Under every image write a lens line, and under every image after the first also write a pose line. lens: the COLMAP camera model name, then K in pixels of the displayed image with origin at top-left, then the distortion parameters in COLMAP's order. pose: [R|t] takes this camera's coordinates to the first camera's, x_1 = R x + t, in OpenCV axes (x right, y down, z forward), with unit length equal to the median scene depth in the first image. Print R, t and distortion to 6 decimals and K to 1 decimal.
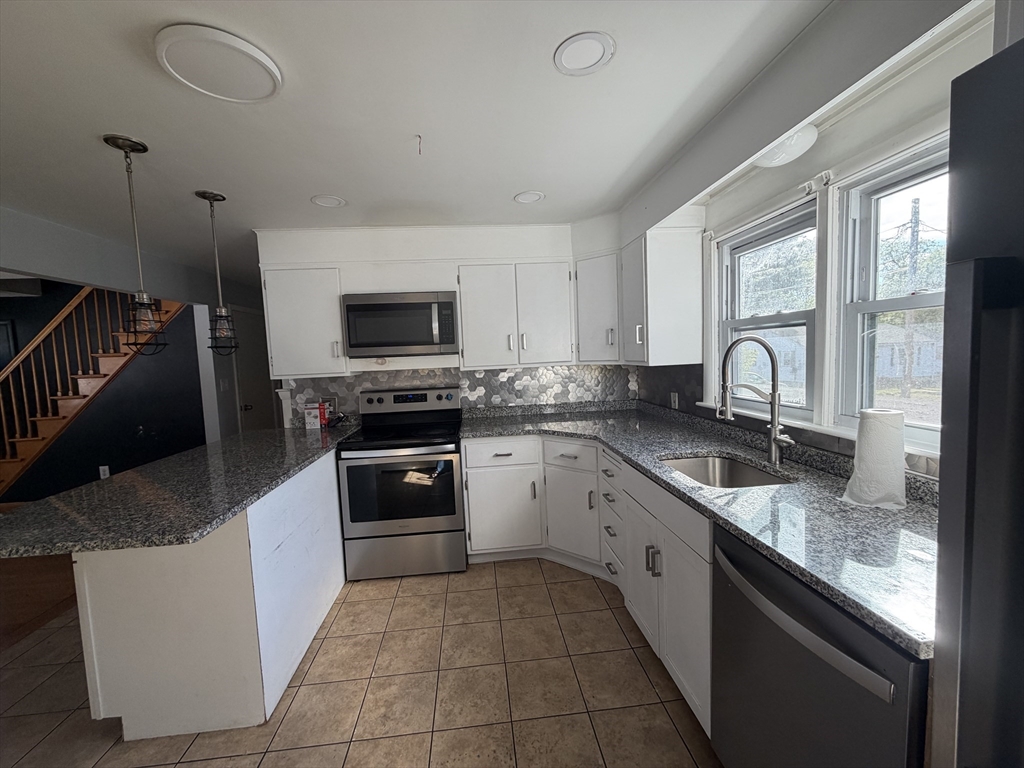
lens RADIAL K [[409.2, 0, 504.6], [0, 409.2, 380.6], [0, 0, 1]] dist [0.000186, -0.000820]
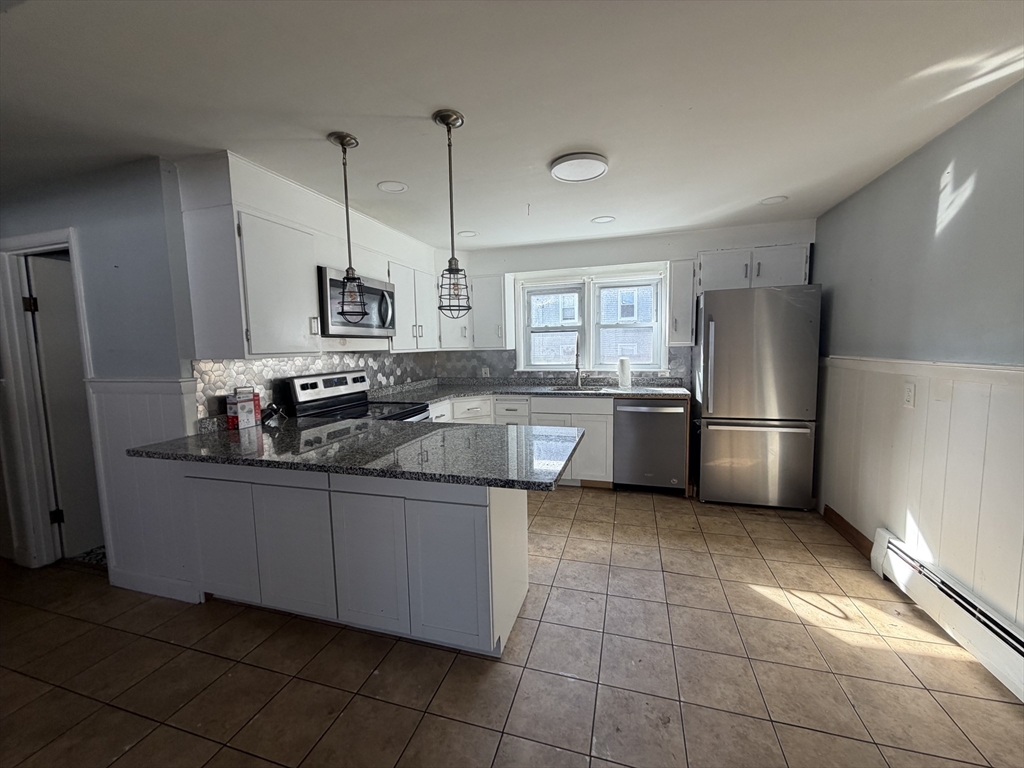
lens RADIAL K [[409.2, 0, 512.8], [0, 409.2, 379.9], [0, 0, 1]] dist [0.000186, -0.000820]
pose [[0.364781, -0.042270, 0.930133, -1.059157], [0.066337, 0.997610, 0.019320, 0.050979], [-0.928727, 0.054655, 0.366713, 0.276994]]
